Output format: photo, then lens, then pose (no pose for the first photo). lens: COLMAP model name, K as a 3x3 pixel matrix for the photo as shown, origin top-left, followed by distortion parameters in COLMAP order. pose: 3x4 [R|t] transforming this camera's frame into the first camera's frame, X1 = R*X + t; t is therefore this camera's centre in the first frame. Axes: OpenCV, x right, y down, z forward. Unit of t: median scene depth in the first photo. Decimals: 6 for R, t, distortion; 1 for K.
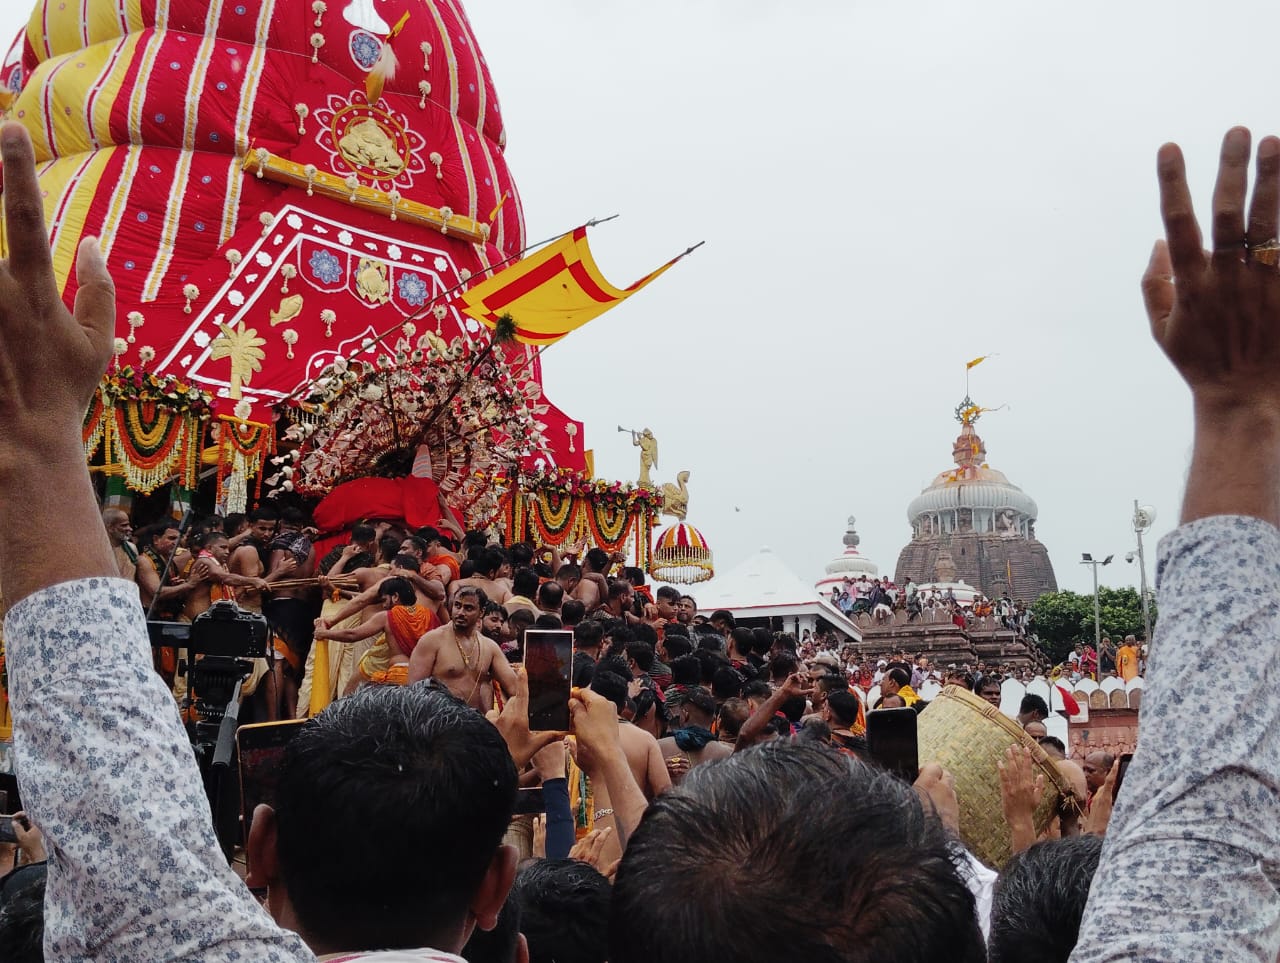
lens RADIAL K [[1679.5, 0, 646.9], [0, 1679.5, 477.3], [0, 0, 1]] dist [0.135425, 0.000000]
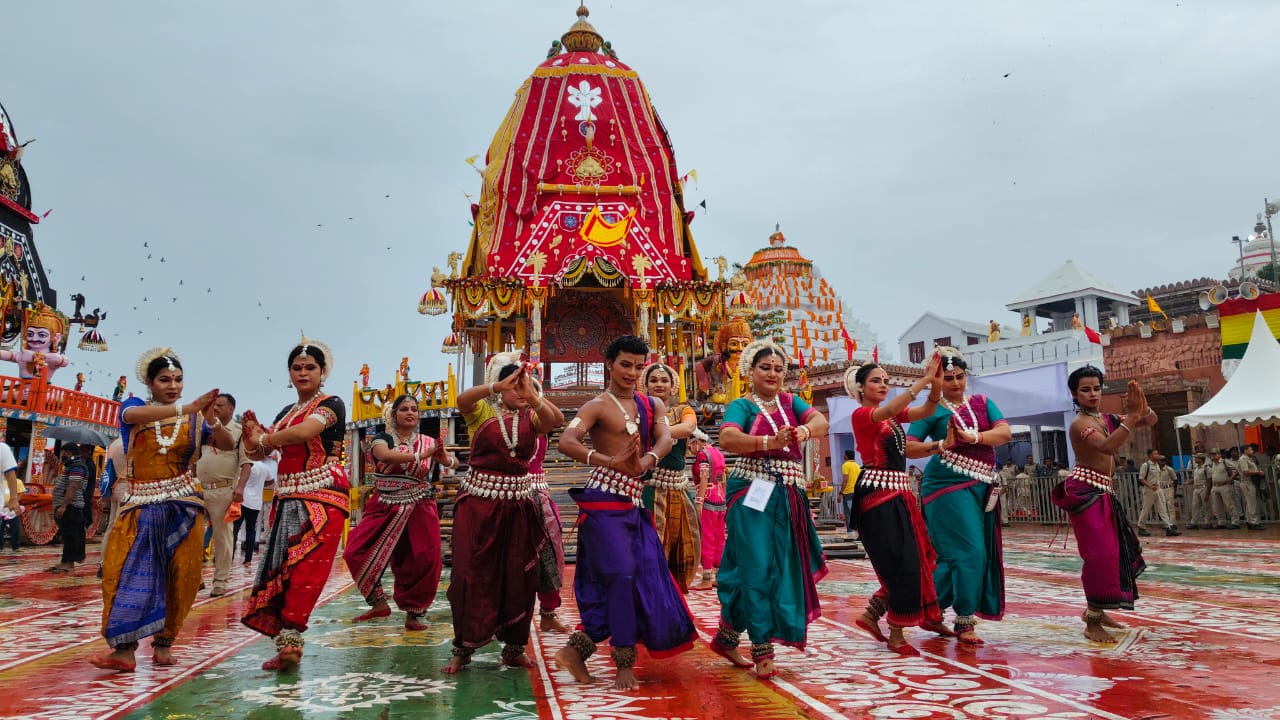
lens RADIAL K [[931.2, 0, 644.6], [0, 931.2, 369.9], [0, 0, 1]] dist [0.029377, -0.002151]
pose [[0.853462, -0.102919, -0.510892, 0.623751], [0.167539, 0.982452, 0.081964, 0.003688], [0.493491, -0.155547, 0.855729, -0.225814]]
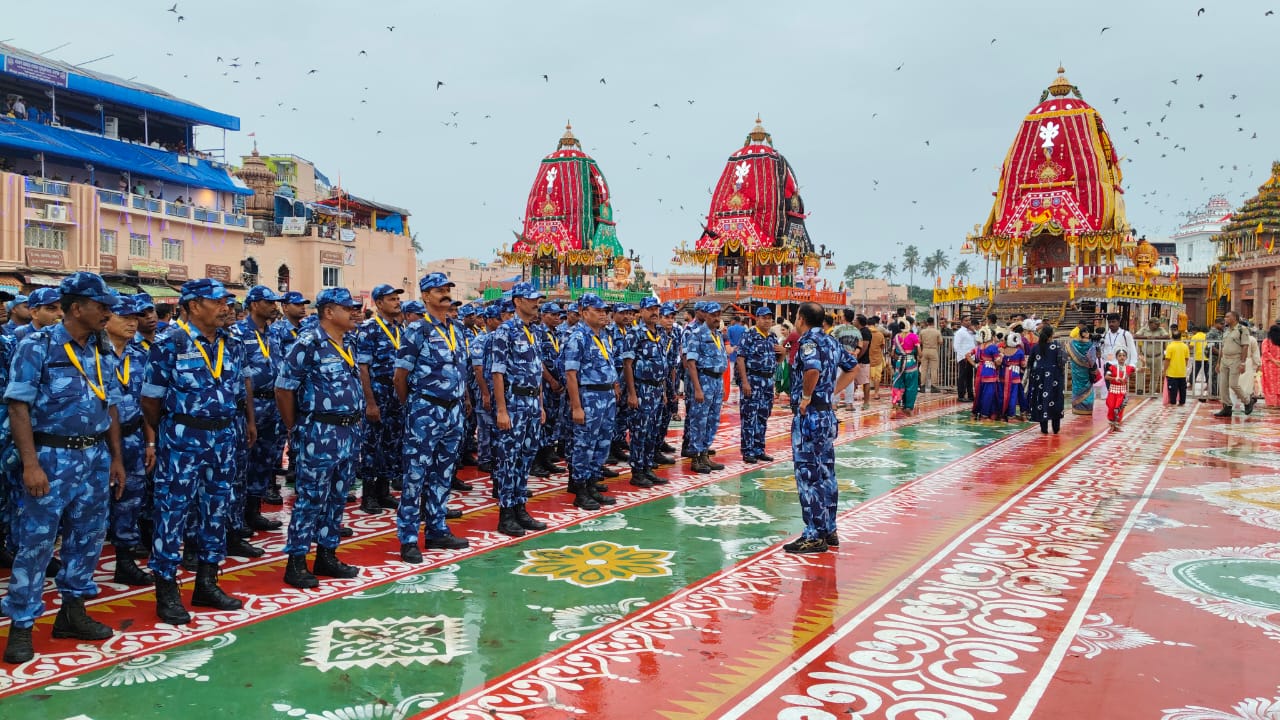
lens RADIAL K [[986.8, 0, 648.0], [0, 986.8, 361.5], [0, 0, 1]] dist [0.011023, -0.006236]
pose [[0.319175, 0.016520, -0.947552, 2.343792], [0.254086, 0.961751, 0.102354, -0.270668], [0.912999, -0.273428, 0.302769, -1.175056]]
